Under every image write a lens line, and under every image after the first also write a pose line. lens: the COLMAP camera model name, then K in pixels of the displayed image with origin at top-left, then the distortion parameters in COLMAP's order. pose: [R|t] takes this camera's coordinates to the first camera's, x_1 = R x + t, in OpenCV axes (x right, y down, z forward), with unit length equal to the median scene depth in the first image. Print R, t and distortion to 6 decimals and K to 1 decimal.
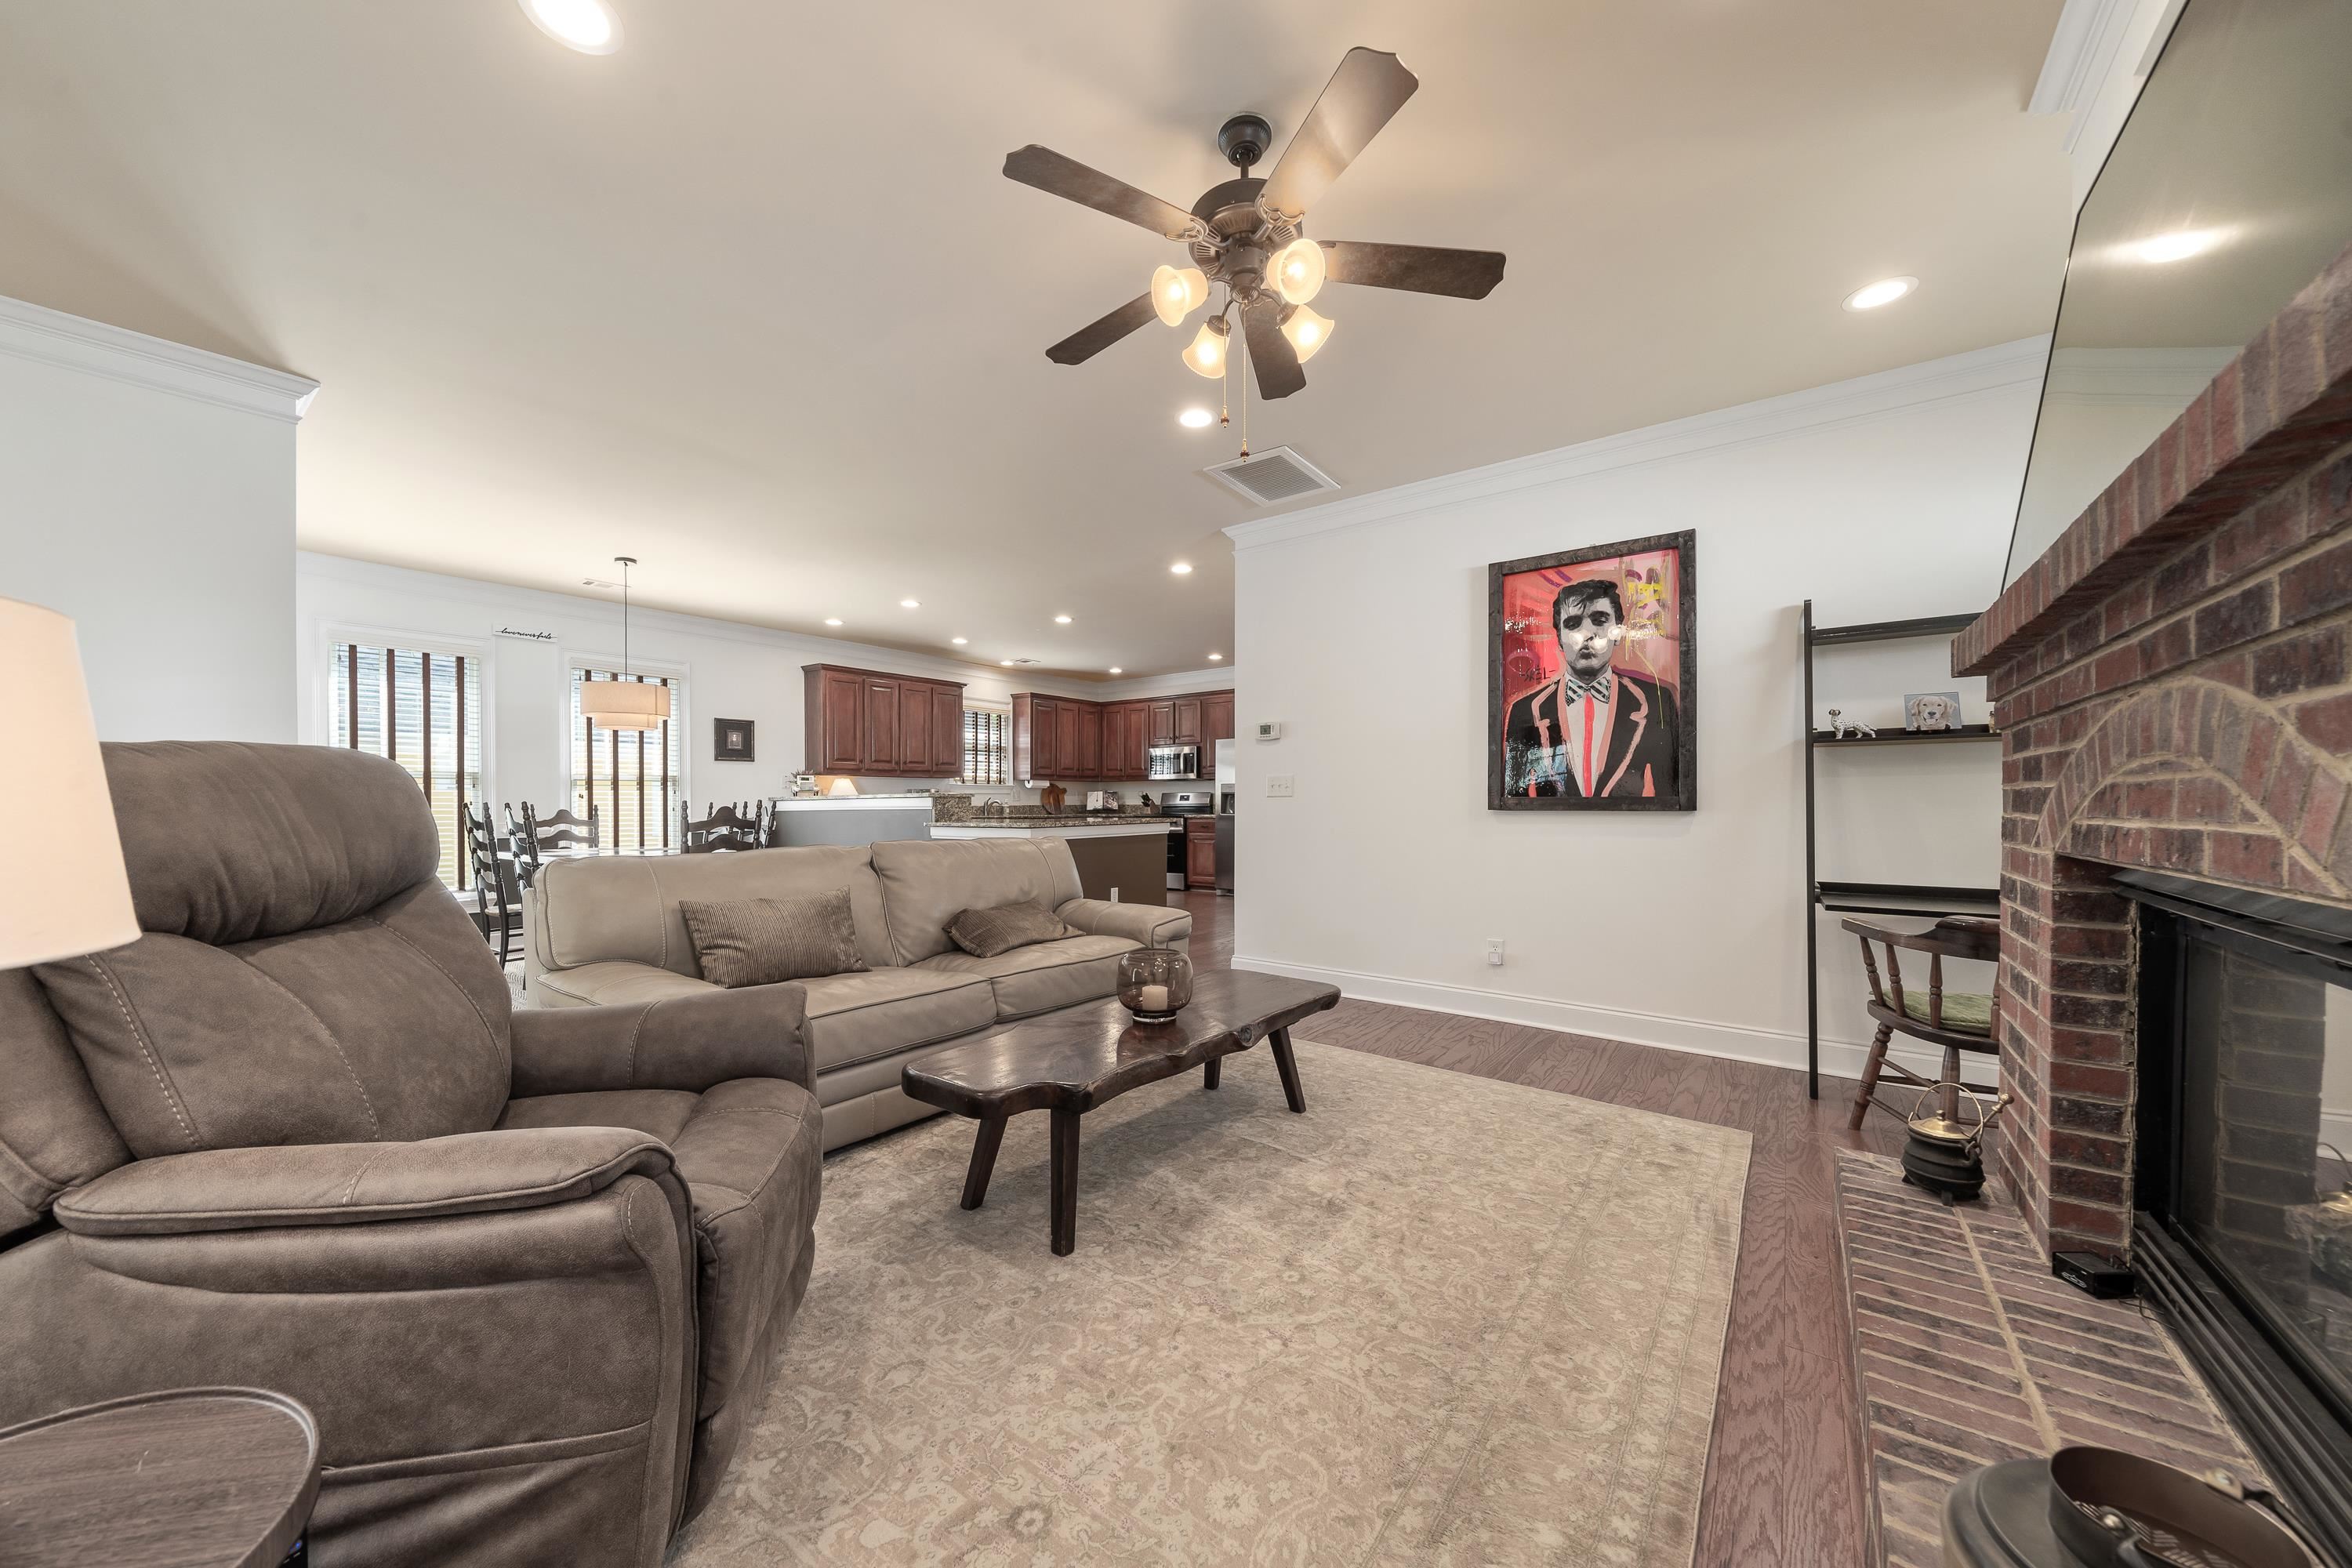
lens RADIAL K [[820.3, 0, 1163.8], [0, 820.3, 805.8], [0, 0, 1]] dist [-0.002978, -0.000096]
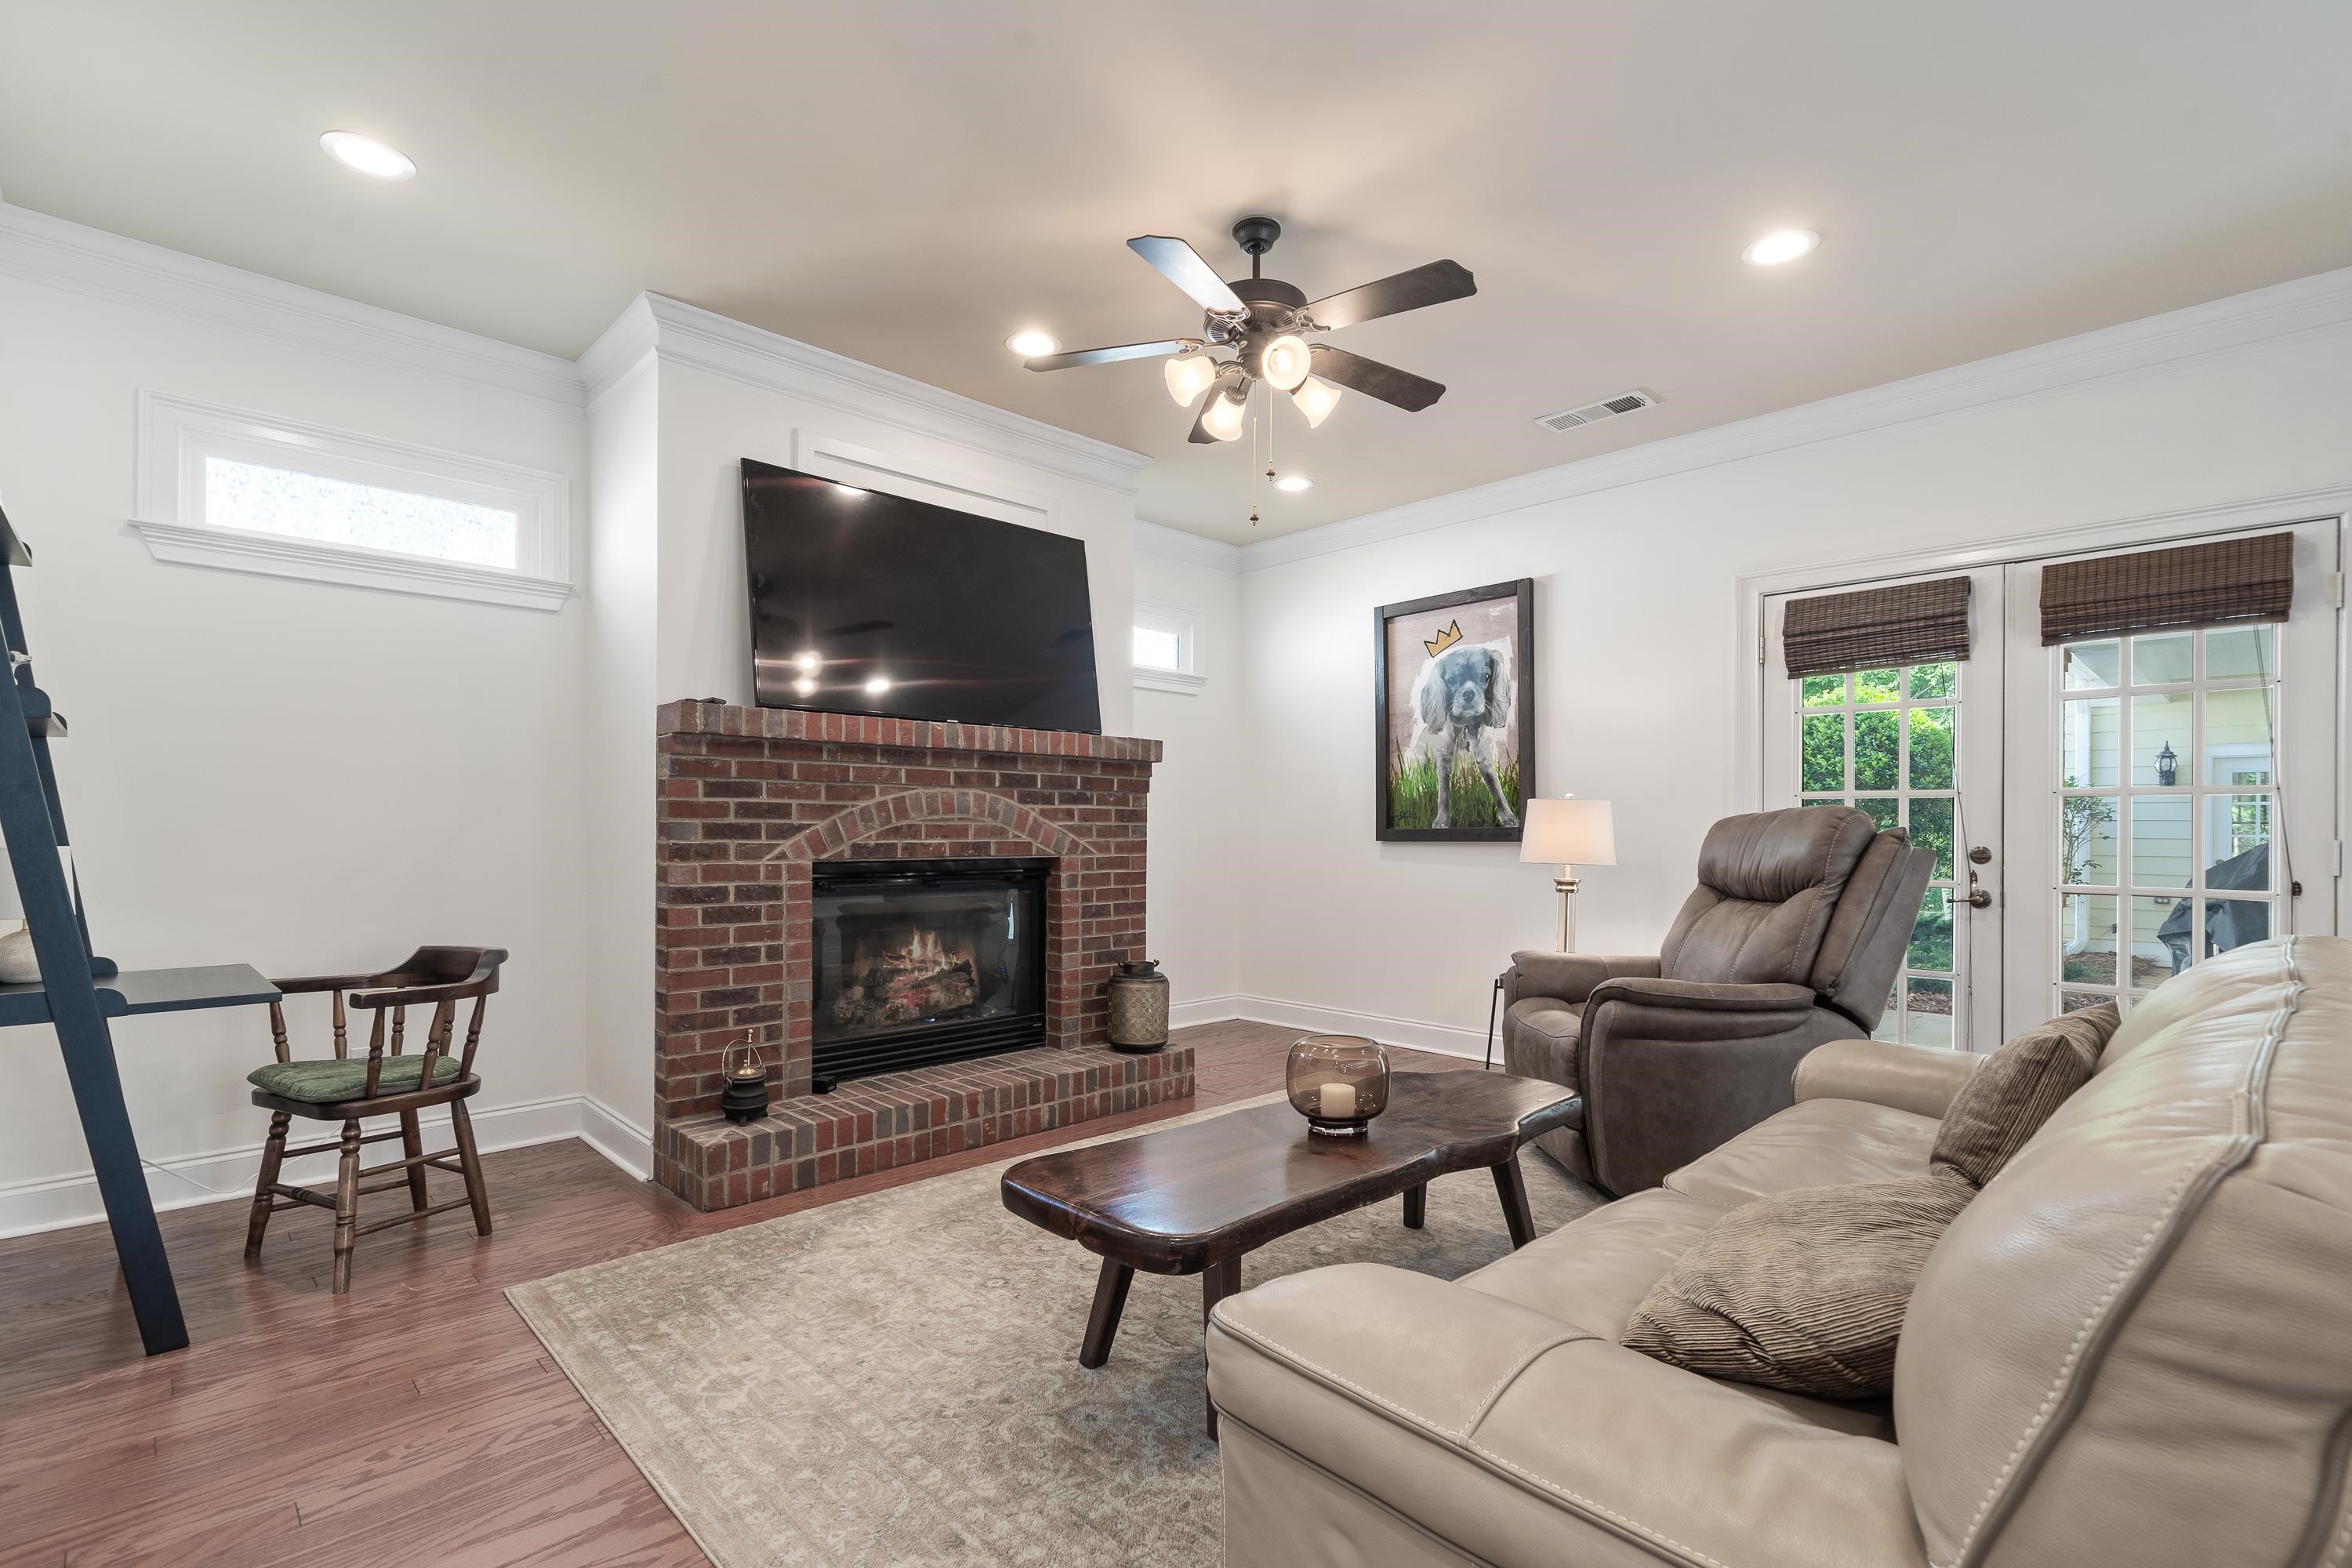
lens RADIAL K [[1069.3, 0, 1158.5], [0, 1069.3, 831.8], [0, 0, 1]] dist [0.002255, 0.000229]
pose [[-0.987916, -0.005701, 0.154887, 0.000331], [-0.004450, 0.999955, 0.008422, -0.008895], [-0.154928, 0.007631, -0.987896, 0.997821]]
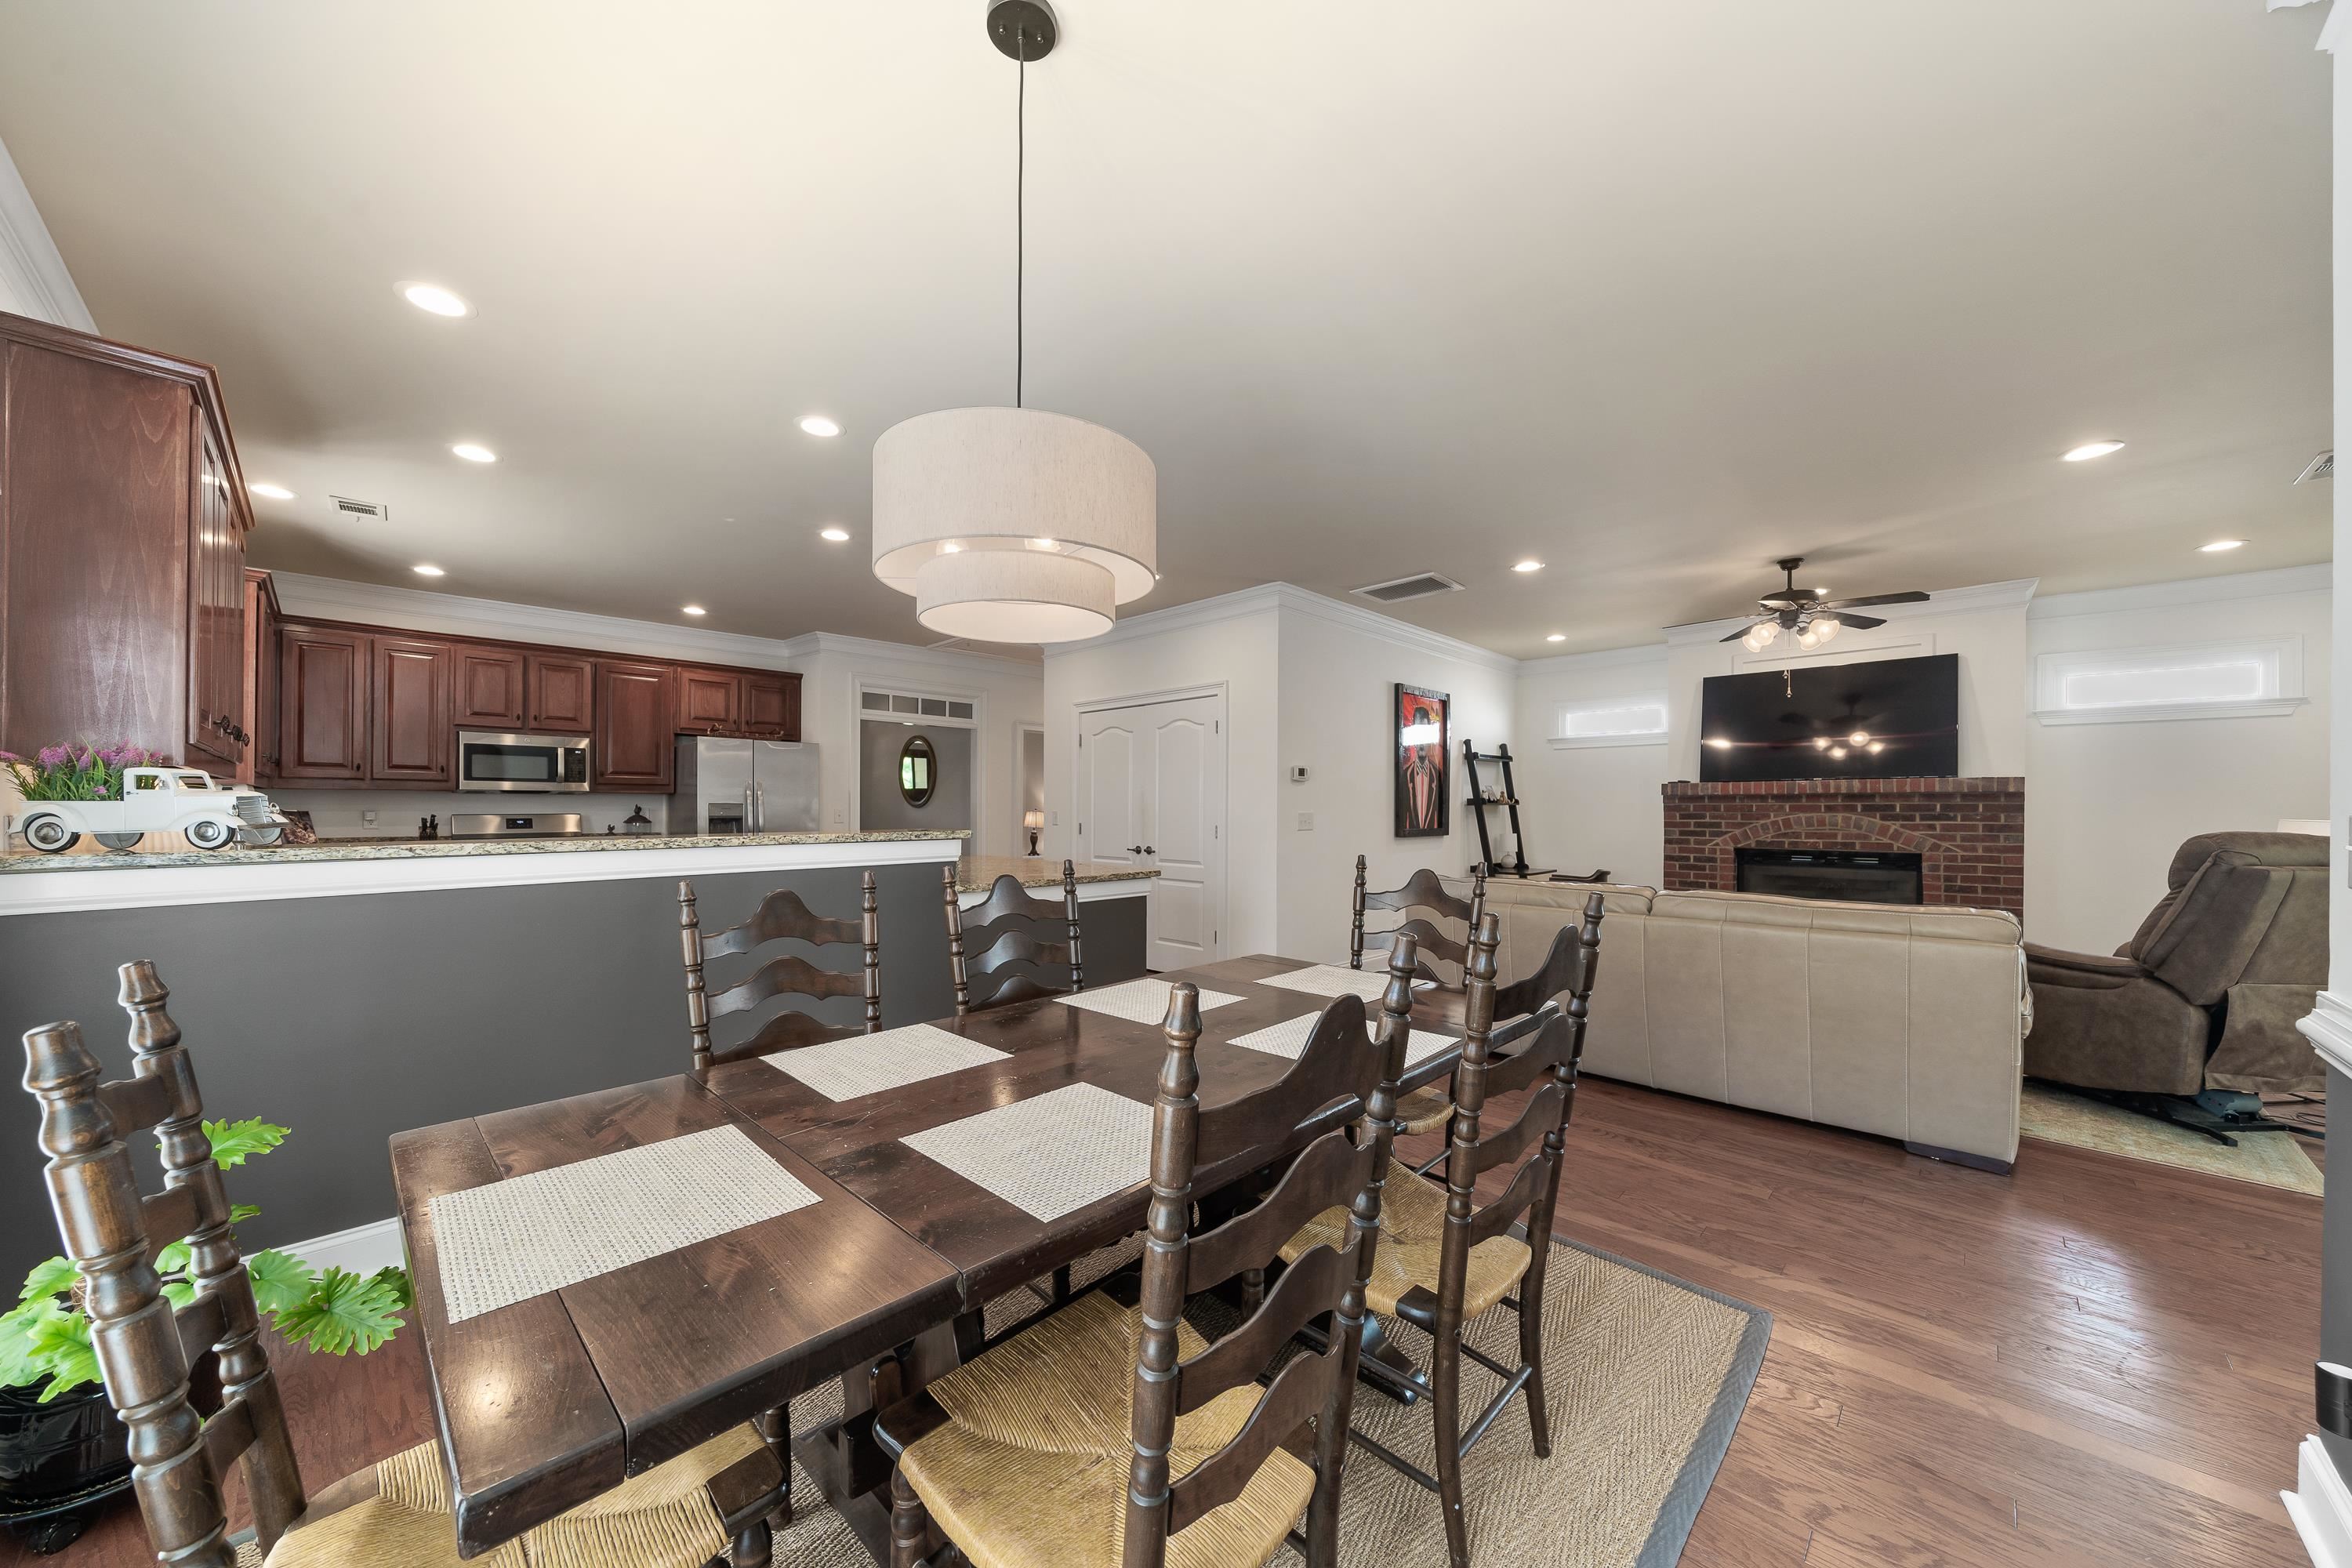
lens RADIAL K [[835.5, 0, 1164.1], [0, 835.5, 810.6], [0, 0, 1]] dist [-0.001011, -0.000081]
pose [[0.128386, 0.001284, 0.991723, -1.039108], [0.000563, 0.999999, -0.001367, -0.036981], [-0.991724, 0.000733, 0.128385, 1.019295]]
